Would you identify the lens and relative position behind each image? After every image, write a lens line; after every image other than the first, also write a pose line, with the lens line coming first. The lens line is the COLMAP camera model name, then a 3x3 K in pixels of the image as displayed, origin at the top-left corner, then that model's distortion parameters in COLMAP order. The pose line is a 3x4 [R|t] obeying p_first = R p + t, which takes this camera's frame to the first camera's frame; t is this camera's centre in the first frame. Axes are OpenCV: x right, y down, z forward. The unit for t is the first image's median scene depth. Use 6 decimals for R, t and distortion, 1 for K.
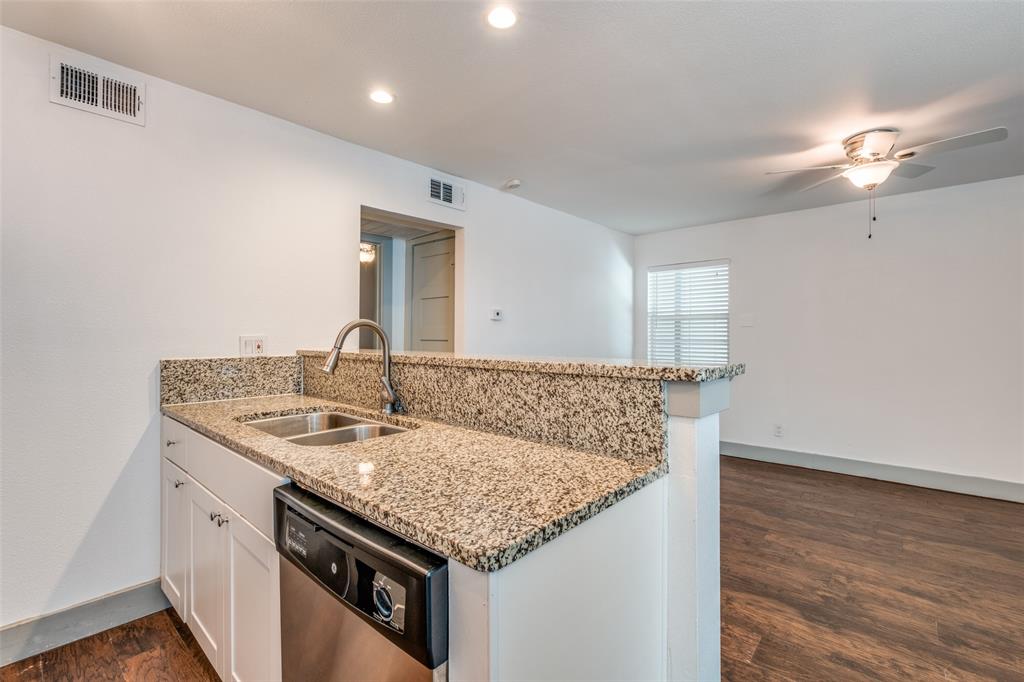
lens RADIAL K [[446.2, 0, 516.0], [0, 446.2, 331.7], [0, 0, 1]] dist [0.002188, -0.003709]
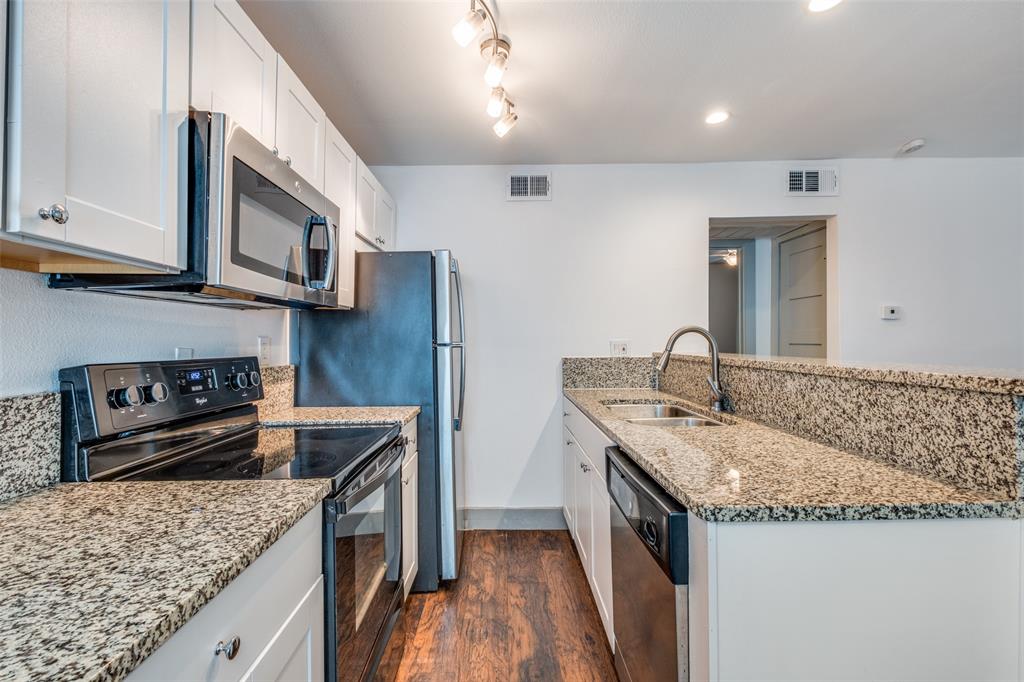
lens RADIAL K [[446.2, 0, 510.0], [0, 446.2, 337.4], [0, 0, 1]] dist [0.002188, -0.003709]
pose [[0.667147, -0.011250, -0.744841, 0.179964], [0.013941, 0.999899, -0.002615, -0.001644], [0.744795, -0.008639, 0.667237, -0.100859]]
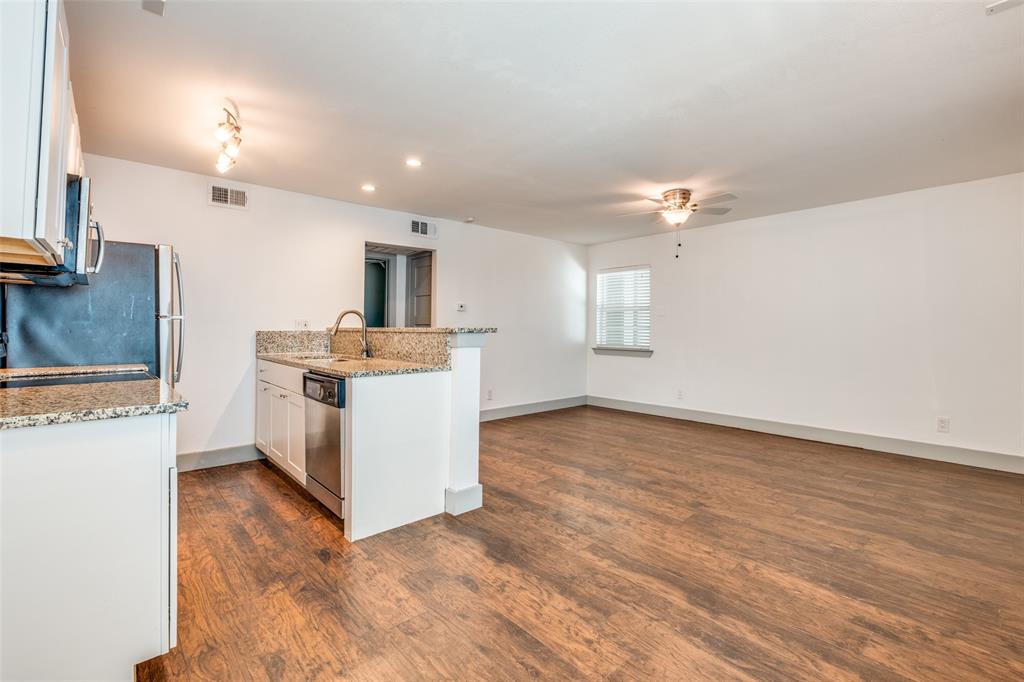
lens RADIAL K [[446.2, 0, 515.9], [0, 446.2, 323.6], [0, 0, 1]] dist [0.002188, -0.003709]
pose [[0.993601, 0.002984, -0.112909, 0.563292], [-0.003133, 0.999994, -0.001142, 0.032526], [0.112905, 0.001488, 0.993605, -0.829163]]
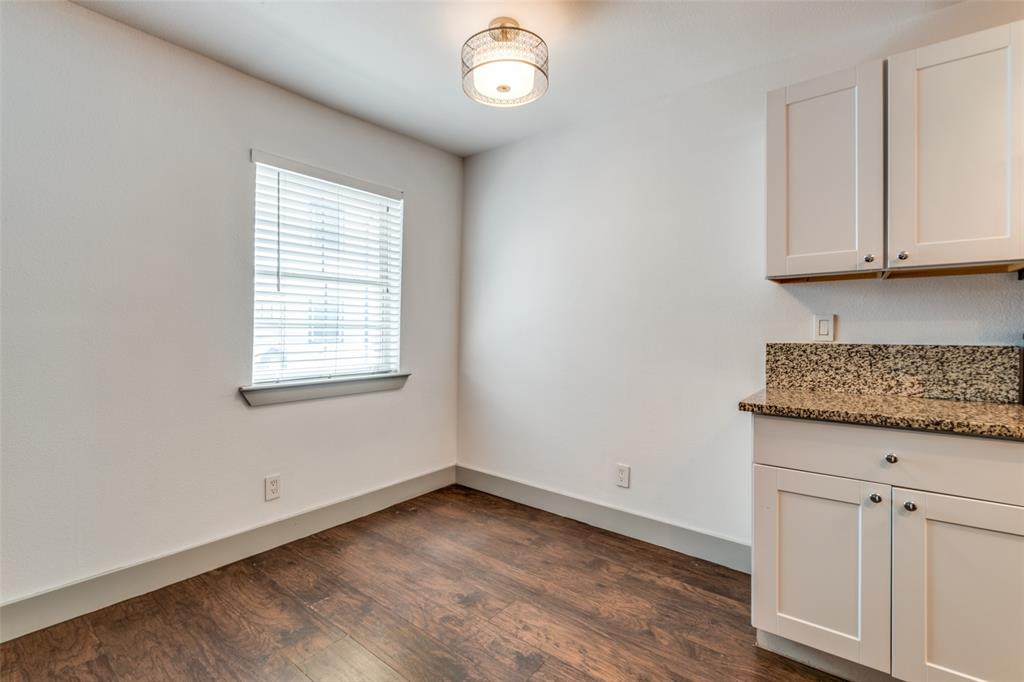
lens RADIAL K [[446.2, 0, 516.1], [0, 446.2, 333.7], [0, 0, 1]] dist [0.002188, -0.003709]
pose [[-0.998152, -0.009102, -0.060080, 0.406439], [-0.008458, 0.999904, -0.010965, 0.047388], [0.060174, -0.010437, -0.998133, 0.609448]]
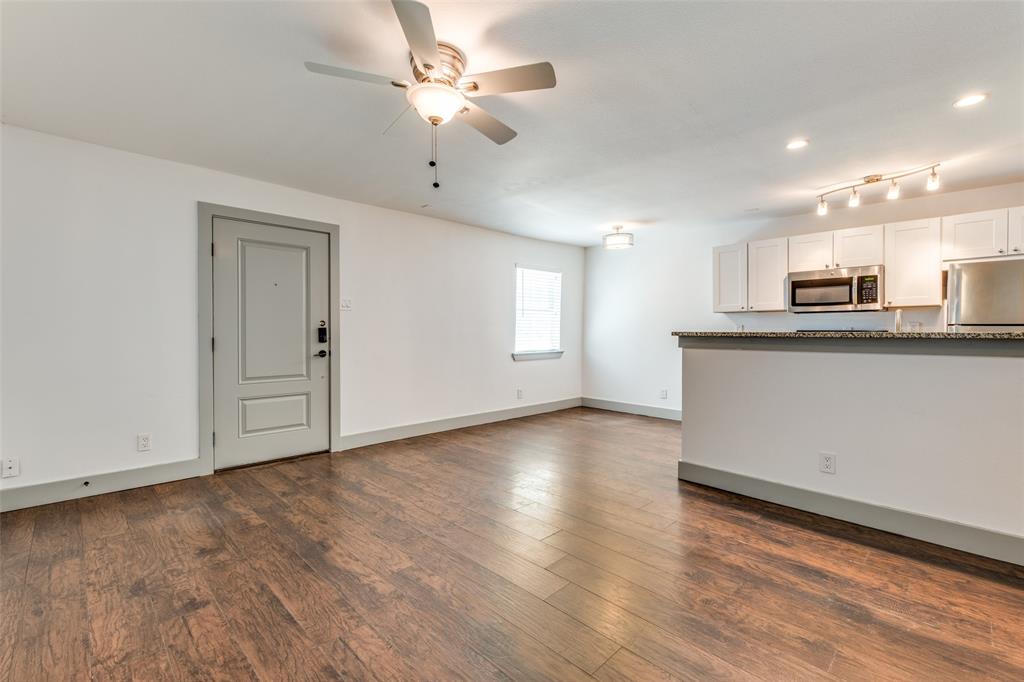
lens RADIAL K [[446.2, 0, 513.2], [0, 446.2, 336.1], [0, 0, 1]] dist [0.002188, -0.003709]
pose [[-0.997669, -0.006083, 0.067973, 0.827682], [-0.006371, 0.999972, -0.004013, 0.073727], [-0.067947, -0.004437, -0.997679, 2.420655]]
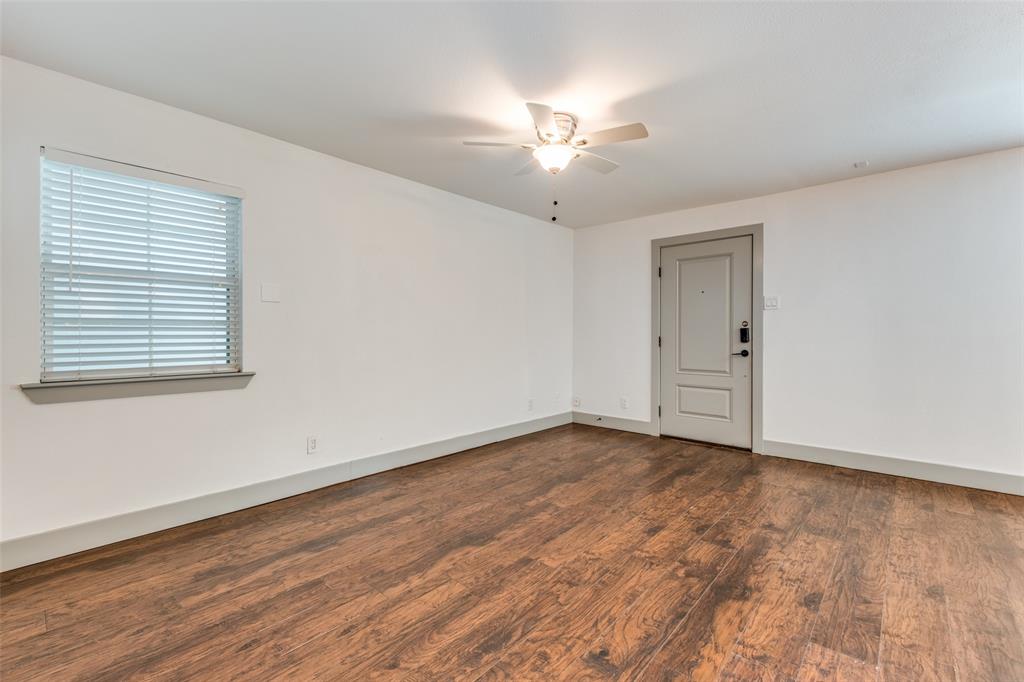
lens RADIAL K [[446.2, 0, 511.9], [0, 446.2, 335.3], [0, 0, 1]] dist [0.002188, -0.003709]
pose [[0.011162, -0.008211, 0.999904, -0.318898], [-0.013590, 0.999873, 0.008362, 0.063939], [-0.999845, -0.013682, 0.011049, 1.481571]]
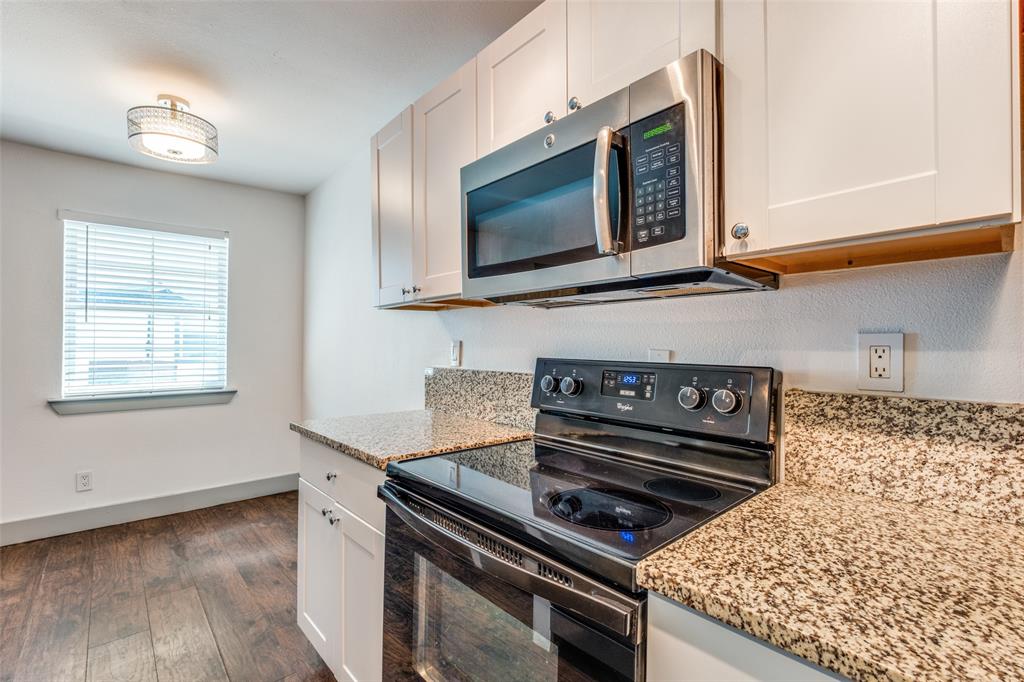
lens RADIAL K [[446.2, 0, 520.1], [0, 446.2, 345.9], [0, 0, 1]] dist [0.002188, -0.003709]
pose [[-0.993805, -0.007436, 0.110891, -0.610897], [-0.008906, 0.999879, -0.012758, 0.011619], [-0.110783, -0.013667, -0.993751, 0.678344]]
